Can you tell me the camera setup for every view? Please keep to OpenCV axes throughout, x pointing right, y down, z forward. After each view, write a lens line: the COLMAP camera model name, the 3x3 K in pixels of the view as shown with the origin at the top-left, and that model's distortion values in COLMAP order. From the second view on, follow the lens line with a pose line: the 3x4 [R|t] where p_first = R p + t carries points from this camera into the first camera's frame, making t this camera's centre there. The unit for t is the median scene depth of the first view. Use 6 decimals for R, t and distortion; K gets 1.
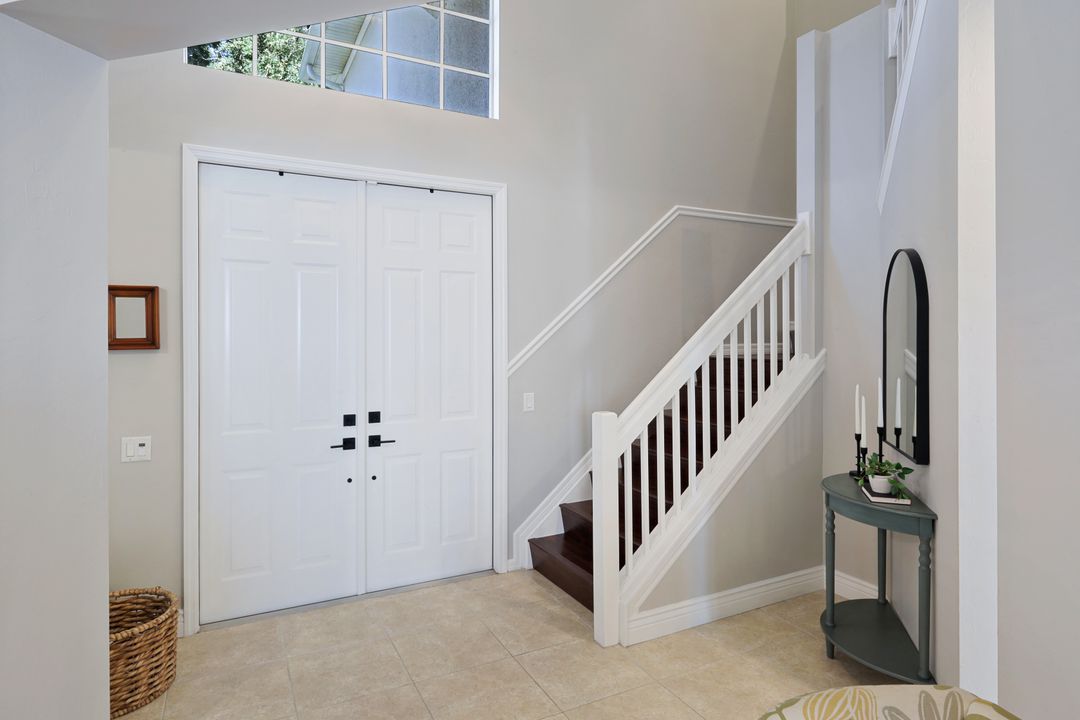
lens RADIAL K [[589.0, 0, 541.7], [0, 589.0, 335.8], [0, 0, 1]] dist [-0.003254, -0.000435]
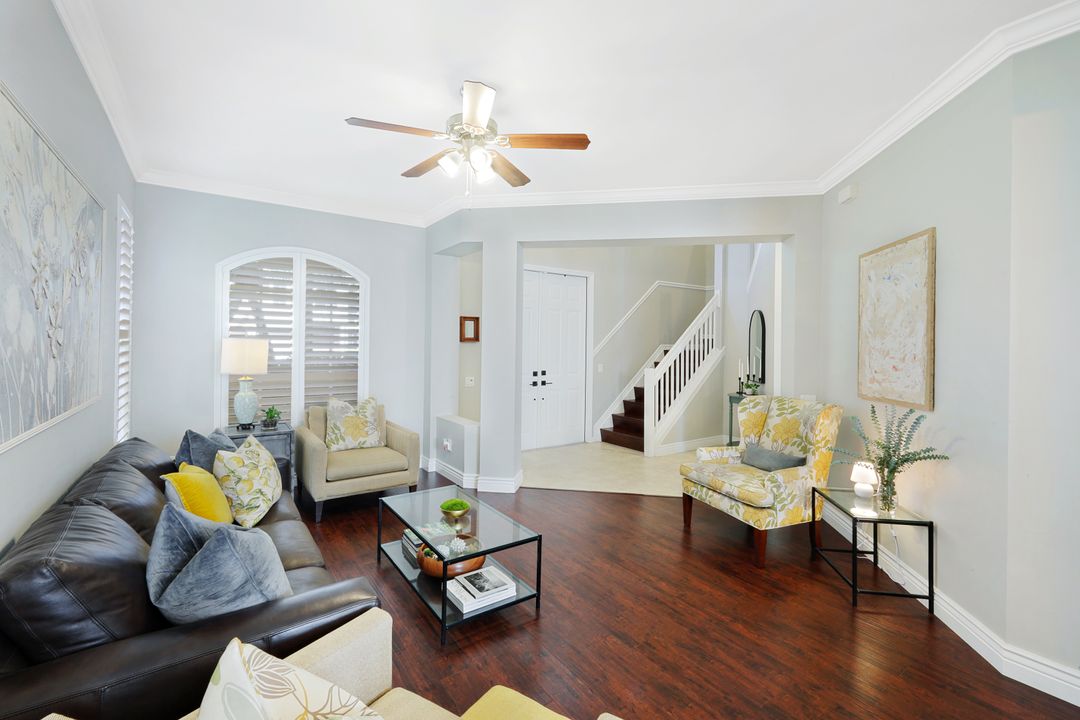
lens RADIAL K [[461.9, 0, 539.4], [0, 461.9, 343.9], [0, 0, 1]] dist [0.000620, -0.000026]
pose [[0.992667, 0.016041, 0.119813, -0.579484], [-0.016330, 0.999866, 0.001435, 0.022145], [-0.119774, -0.003381, 0.992795, -0.911475]]
